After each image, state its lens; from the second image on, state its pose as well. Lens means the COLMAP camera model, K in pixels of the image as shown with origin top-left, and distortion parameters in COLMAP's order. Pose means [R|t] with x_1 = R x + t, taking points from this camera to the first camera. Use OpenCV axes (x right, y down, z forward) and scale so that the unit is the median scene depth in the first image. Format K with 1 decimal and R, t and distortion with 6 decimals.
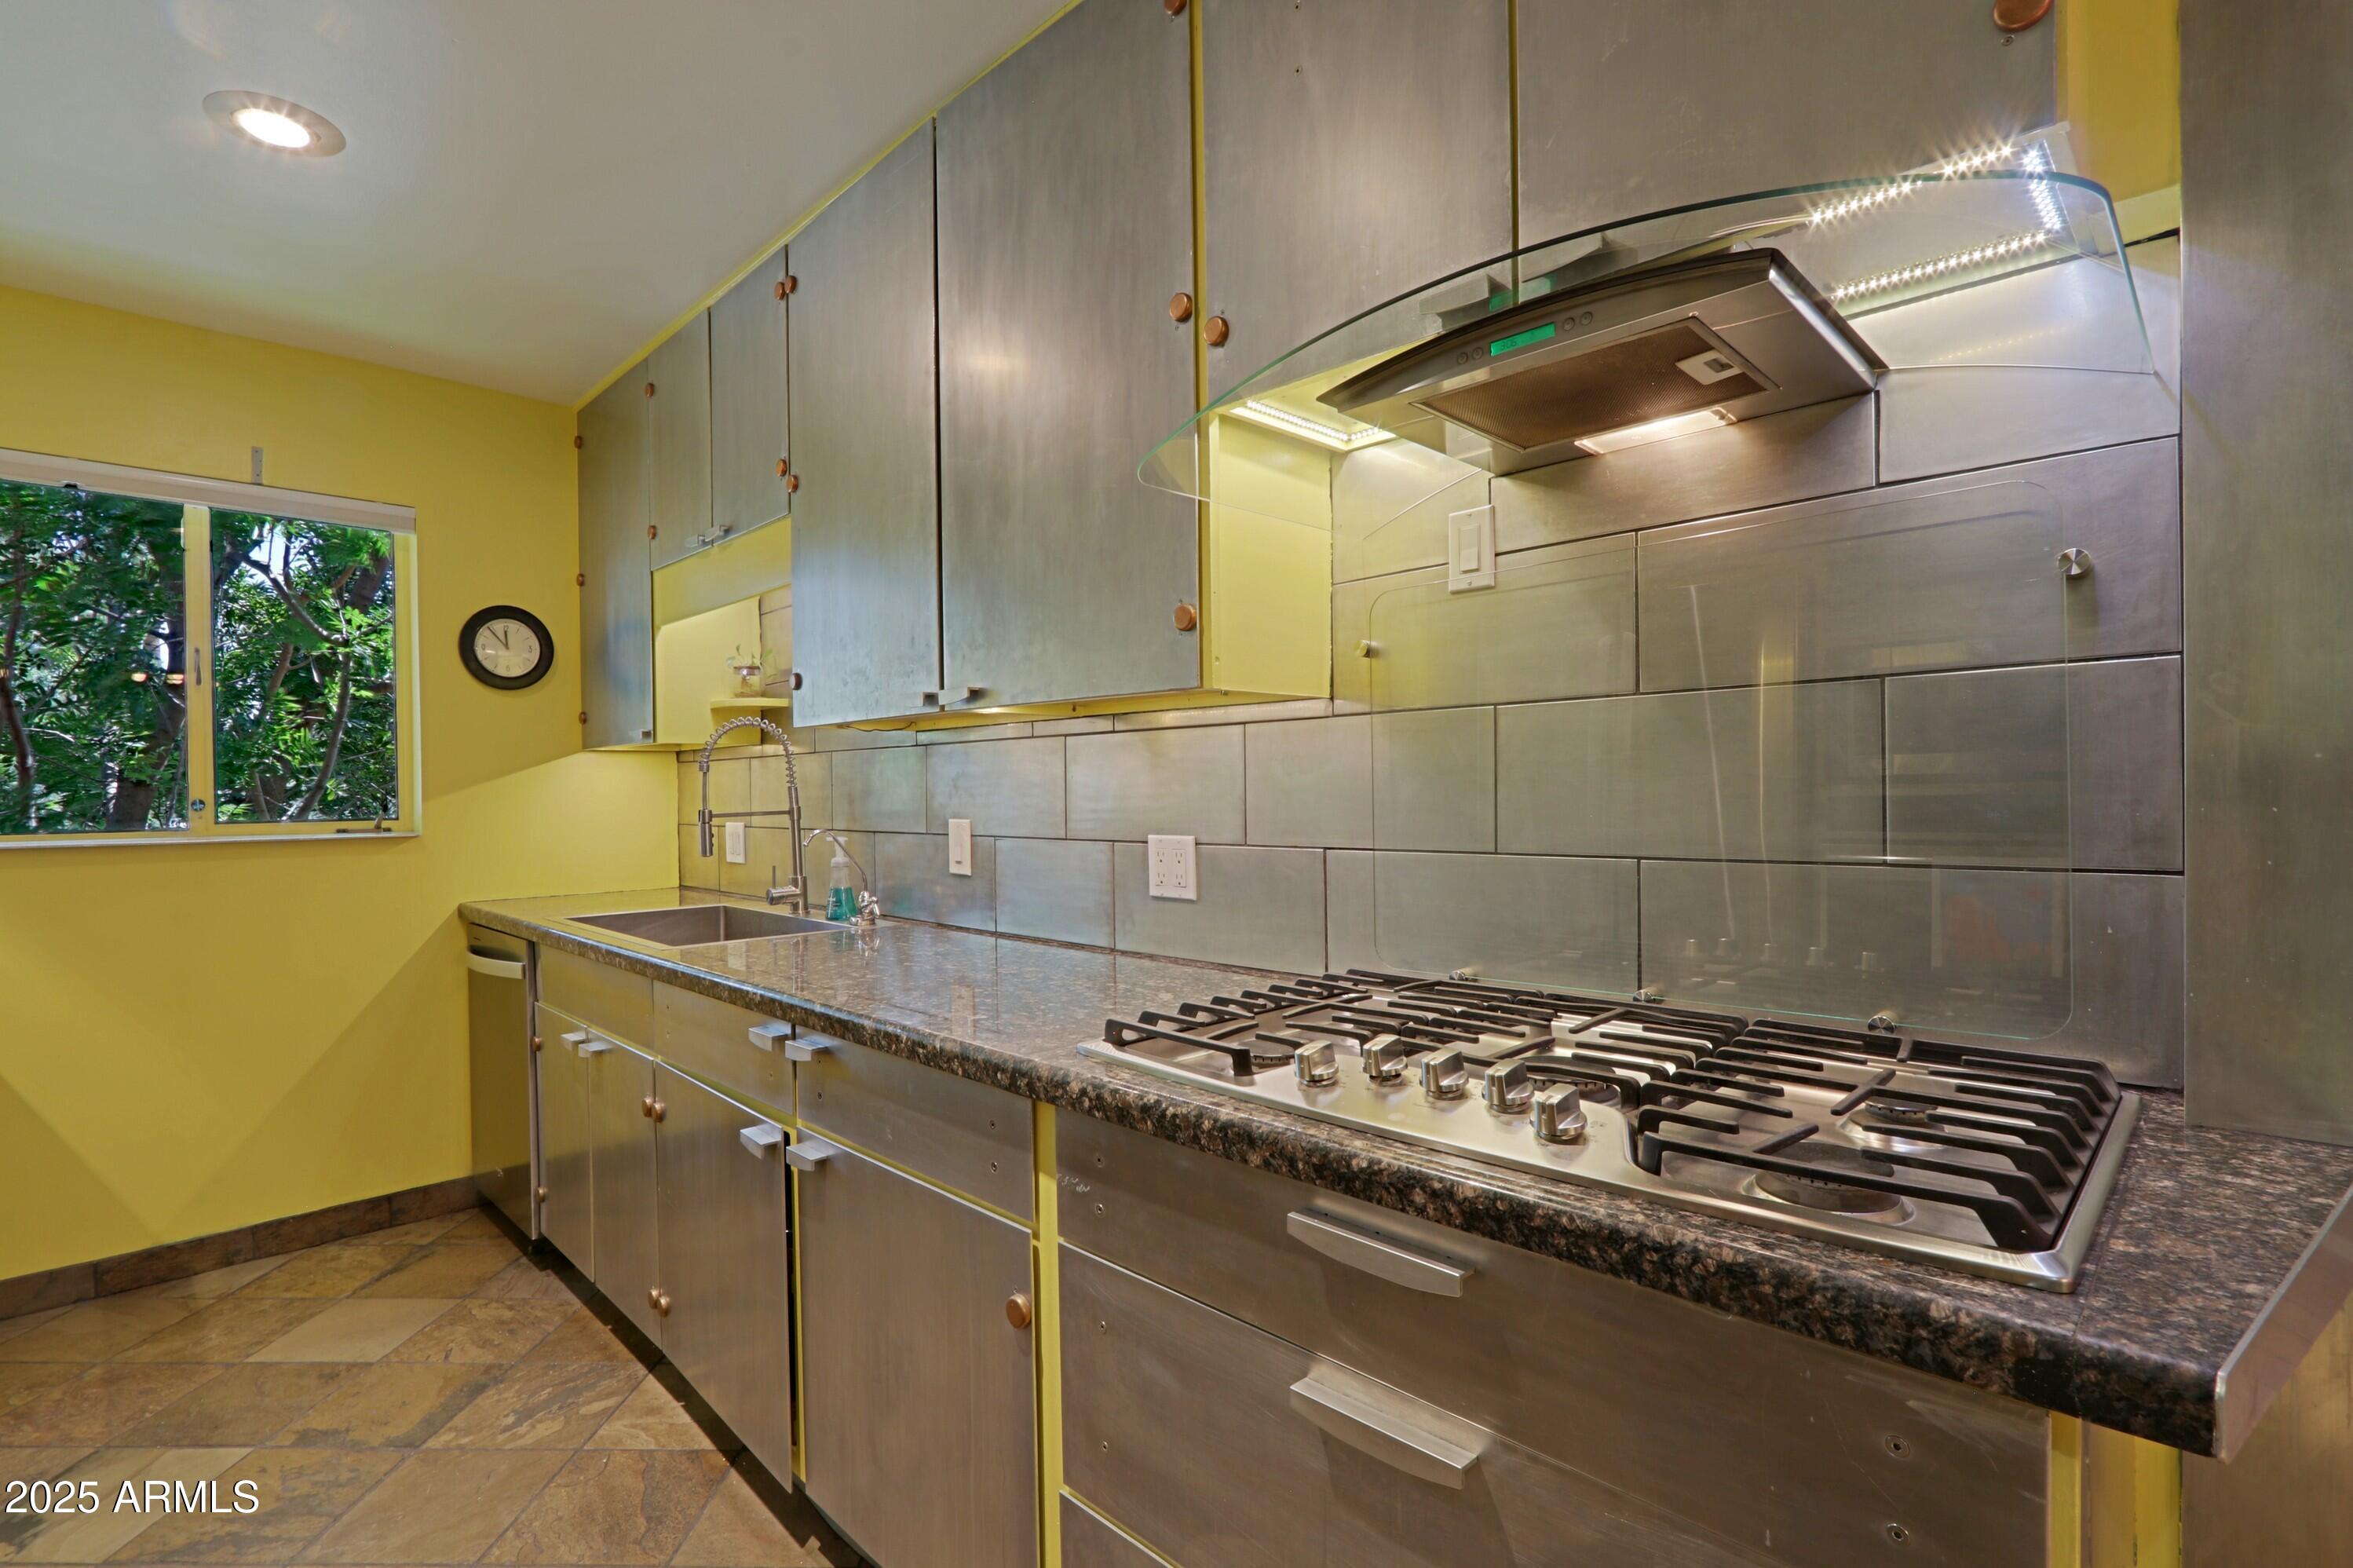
lens RADIAL K [[1115.4, 0, 1165.4], [0, 1115.4, 790.8], [0, 0, 1]] dist [-0.013674, -0.000234]
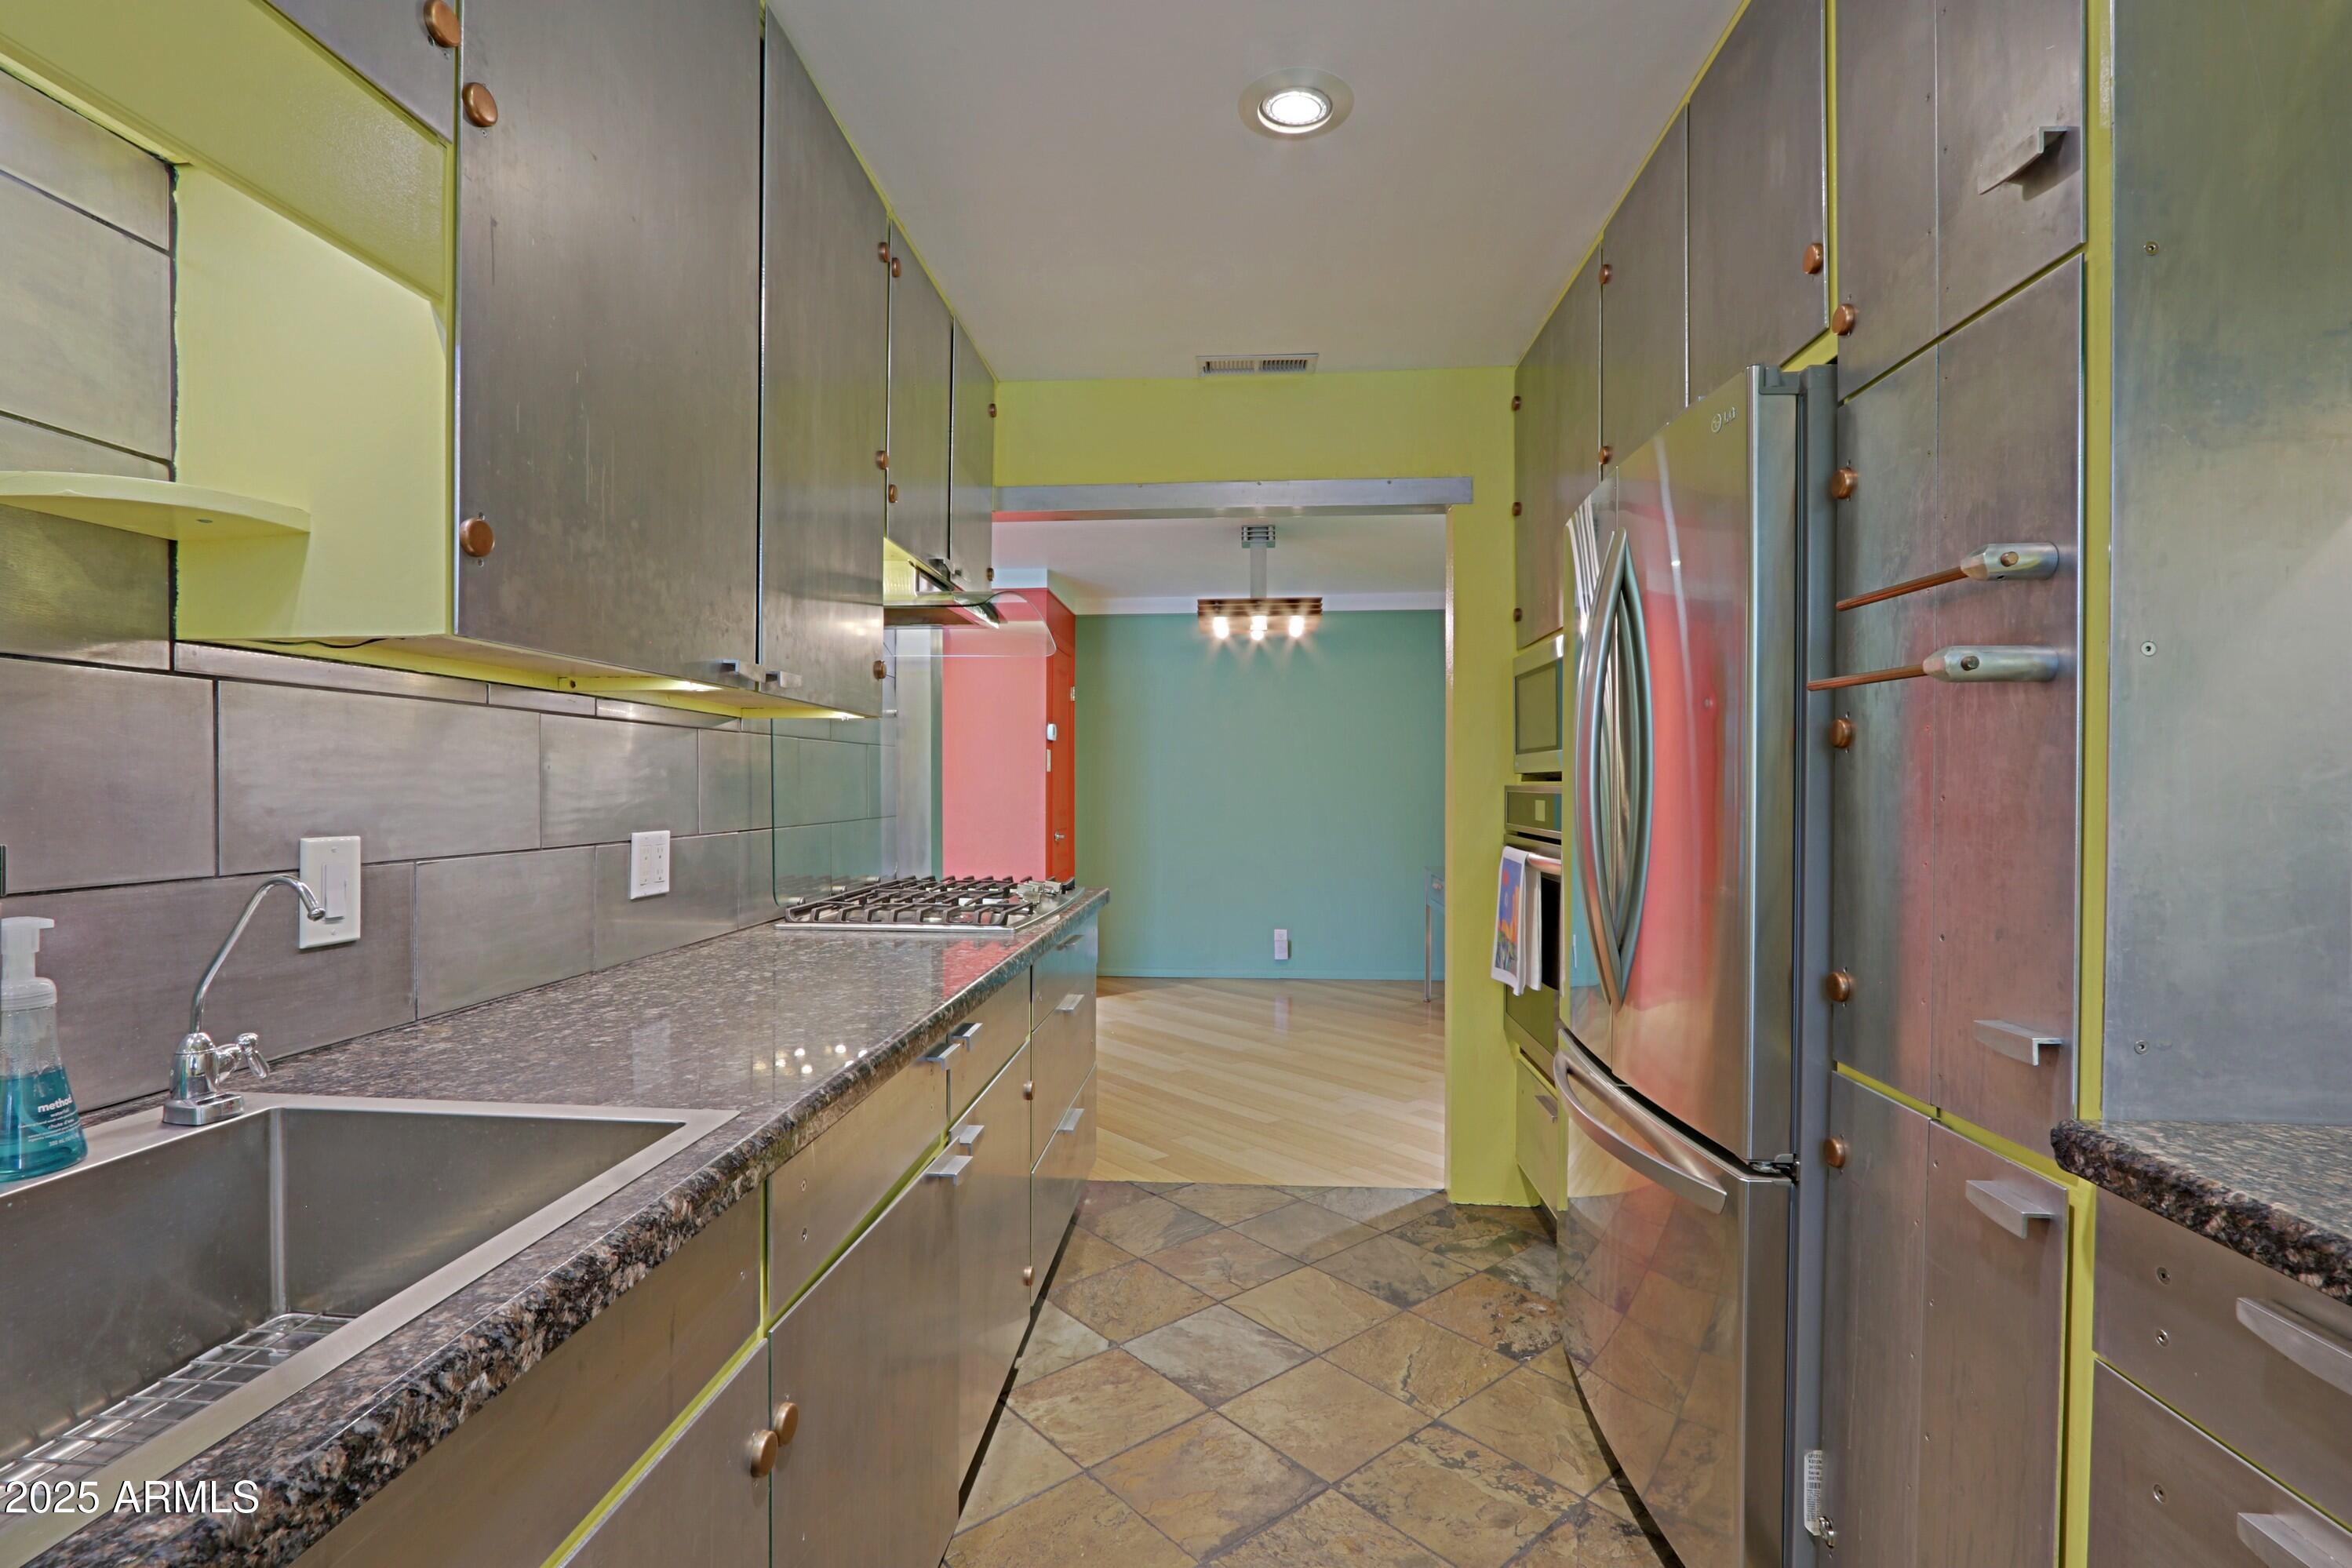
lens RADIAL K [[1114.8, 0, 1164.9], [0, 1114.8, 790.8], [0, 0, 1]] dist [-0.013674, -0.000234]
pose [[-0.657230, 0.006357, 0.753663, -0.824976], [0.005950, 0.999977, -0.003246, 0.008353], [-0.753667, 0.002351, -0.657253, 1.052850]]
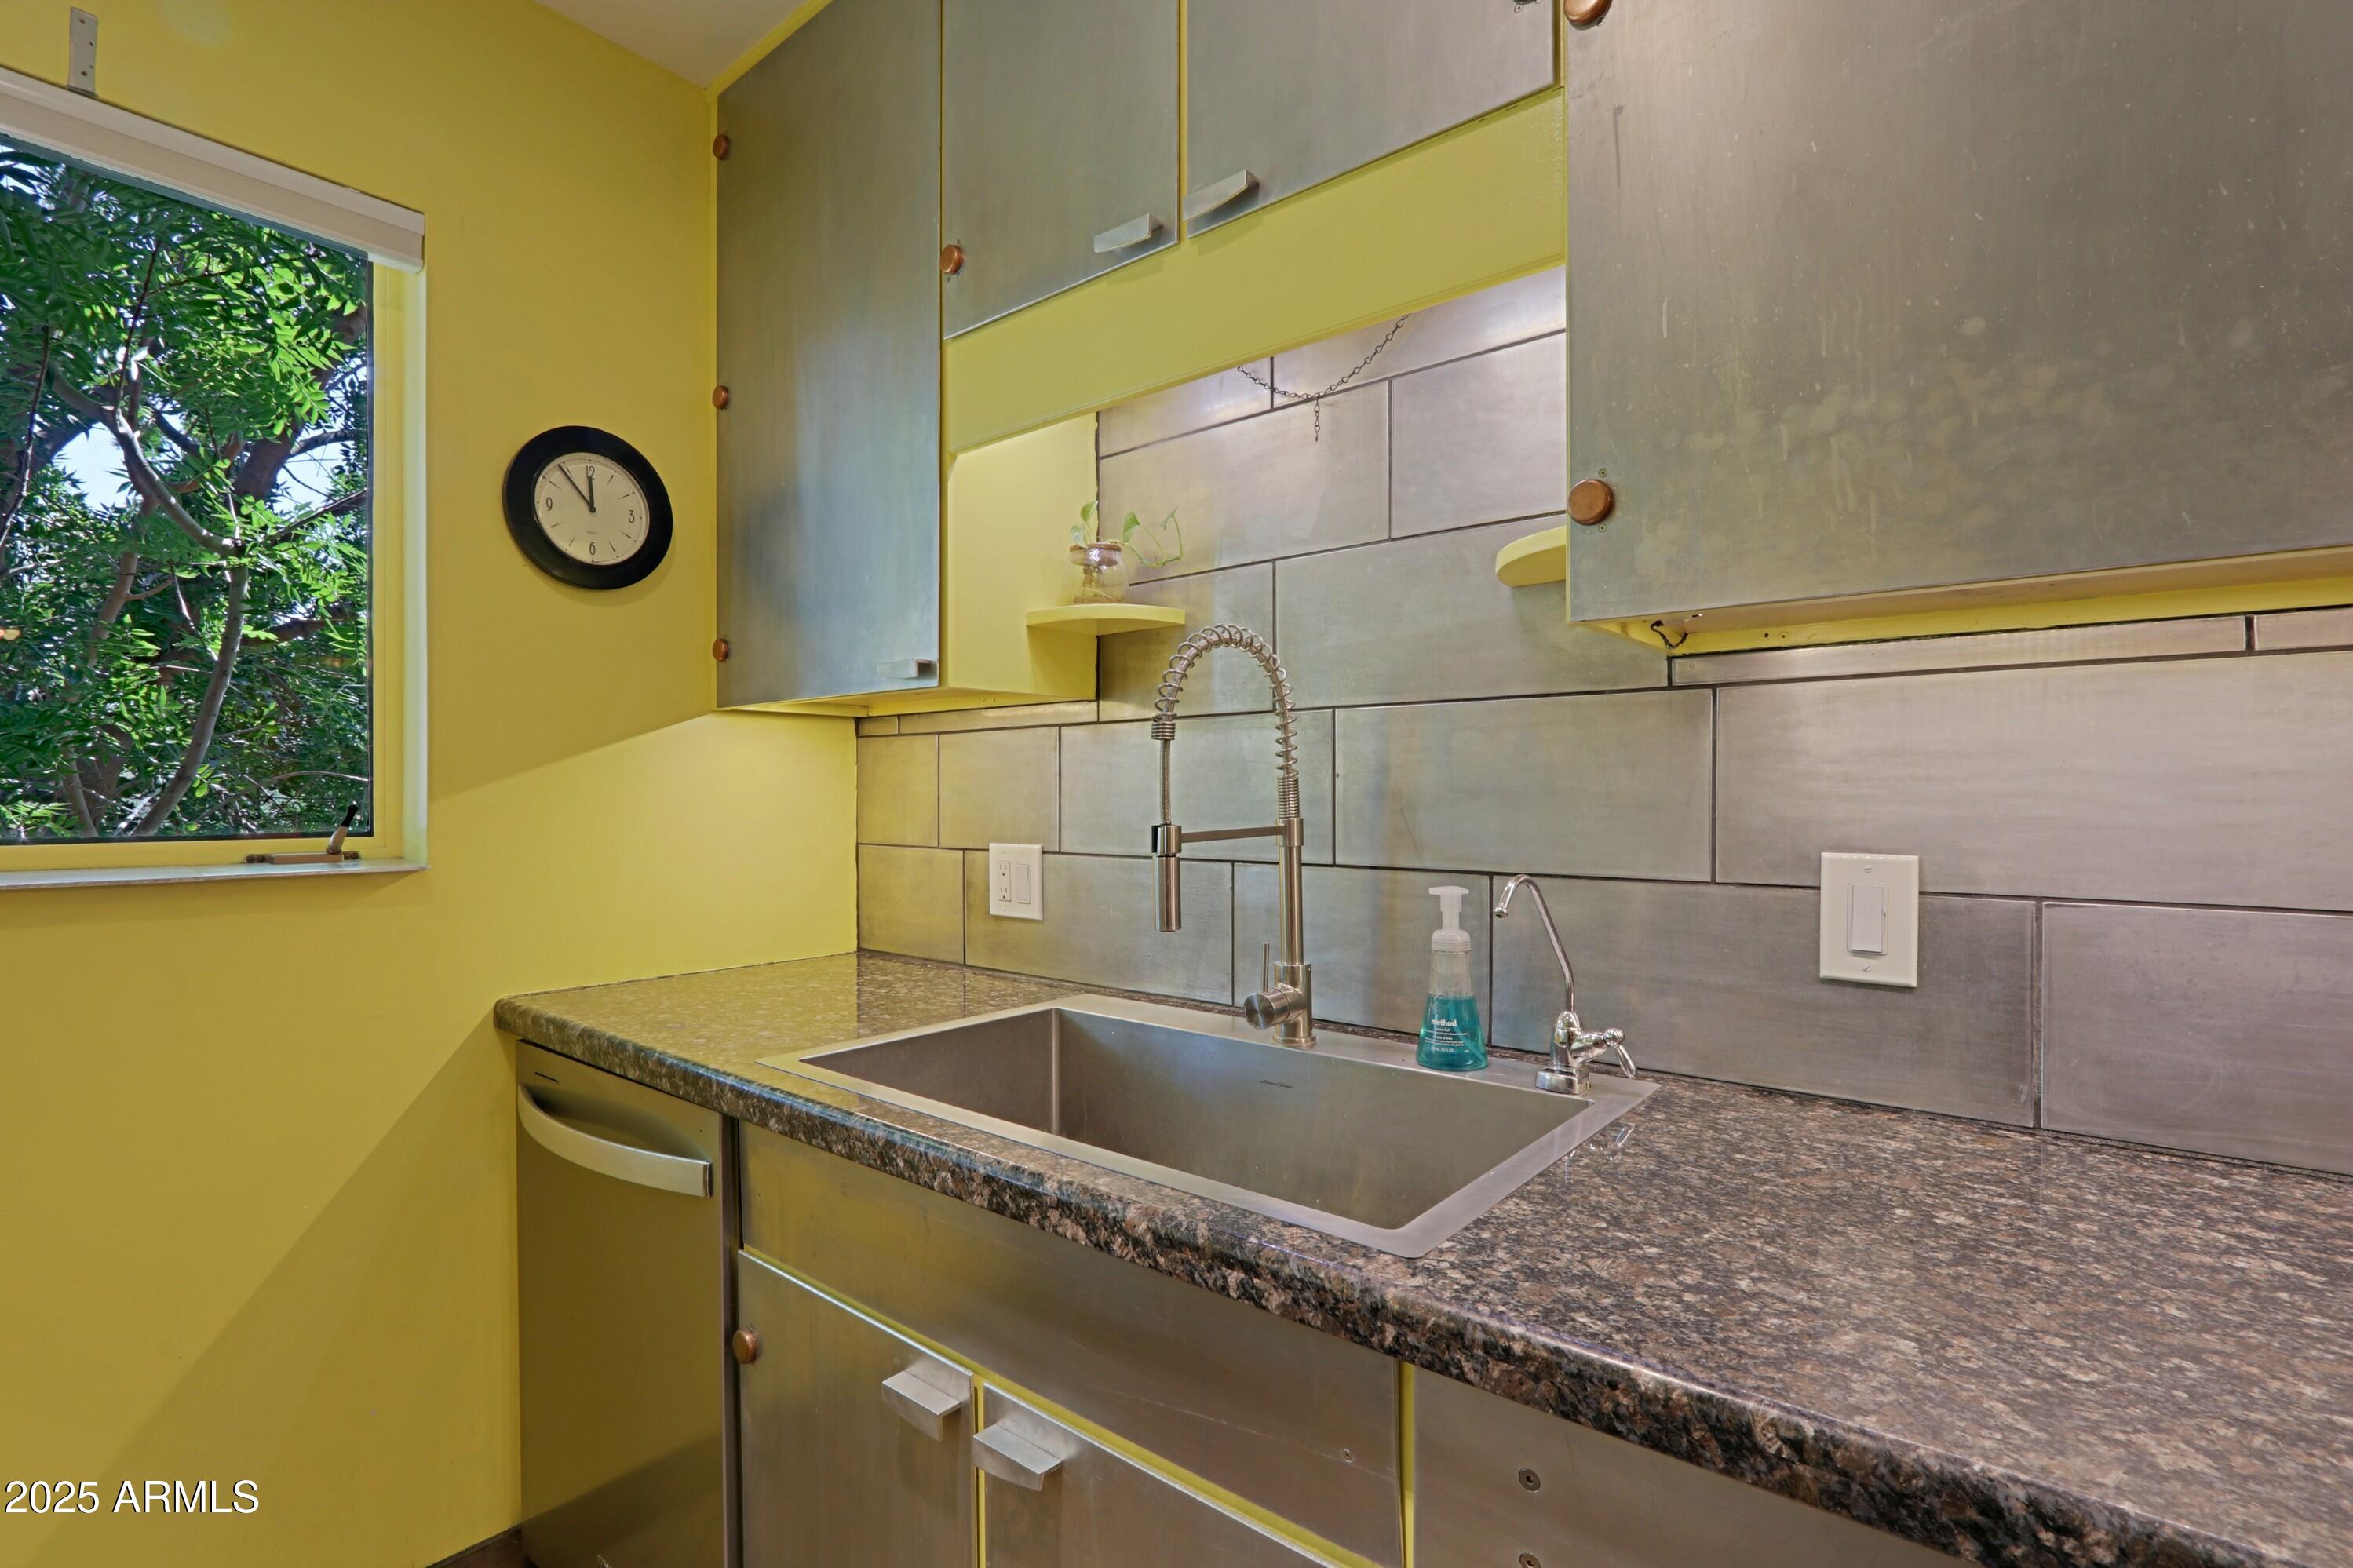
lens RADIAL K [[1090.3, 0, 1165.5], [0, 1090.3, 793.5], [0, 0, 1]] dist [-0.019503, 0.002056]
pose [[0.995314, 0.010270, 0.096151, -0.494976], [-0.009852, 0.999940, -0.004822, 0.007284], [-0.096194, 0.003852, 0.995355, 0.617958]]
